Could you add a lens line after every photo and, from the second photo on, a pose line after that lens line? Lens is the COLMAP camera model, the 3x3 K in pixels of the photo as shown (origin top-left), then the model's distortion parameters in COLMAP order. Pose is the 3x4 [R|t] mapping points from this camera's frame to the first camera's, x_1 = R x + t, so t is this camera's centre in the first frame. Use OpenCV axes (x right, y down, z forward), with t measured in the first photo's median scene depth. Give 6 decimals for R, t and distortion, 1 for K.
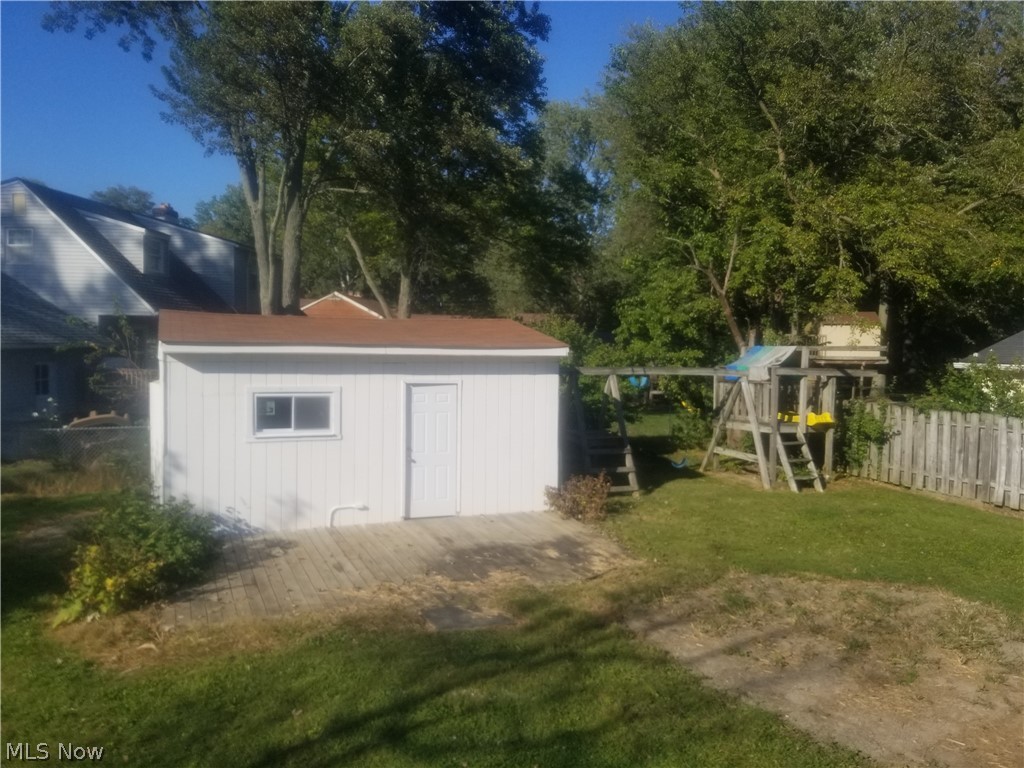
lens RADIAL K [[790.1, 0, 512.0], [0, 790.1, 384.0], [0, 0, 1]] dist [0.116419, -0.209761]
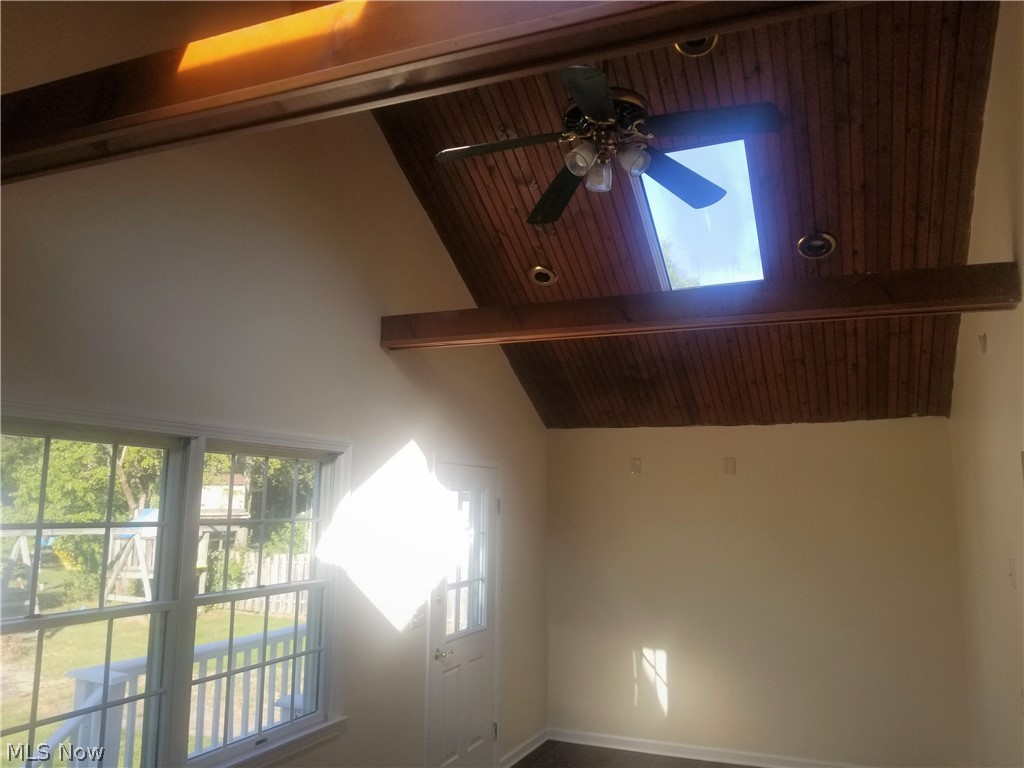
lens RADIAL K [[790.1, 0, 512.0], [0, 790.1, 384.0], [0, 0, 1]] dist [0.116419, -0.209761]
pose [[0.732455, 0.095516, 0.674081, -0.145092], [0.034085, 0.983723, -0.176428, 0.001105], [-0.679961, 0.152202, 0.717278, -0.329080]]
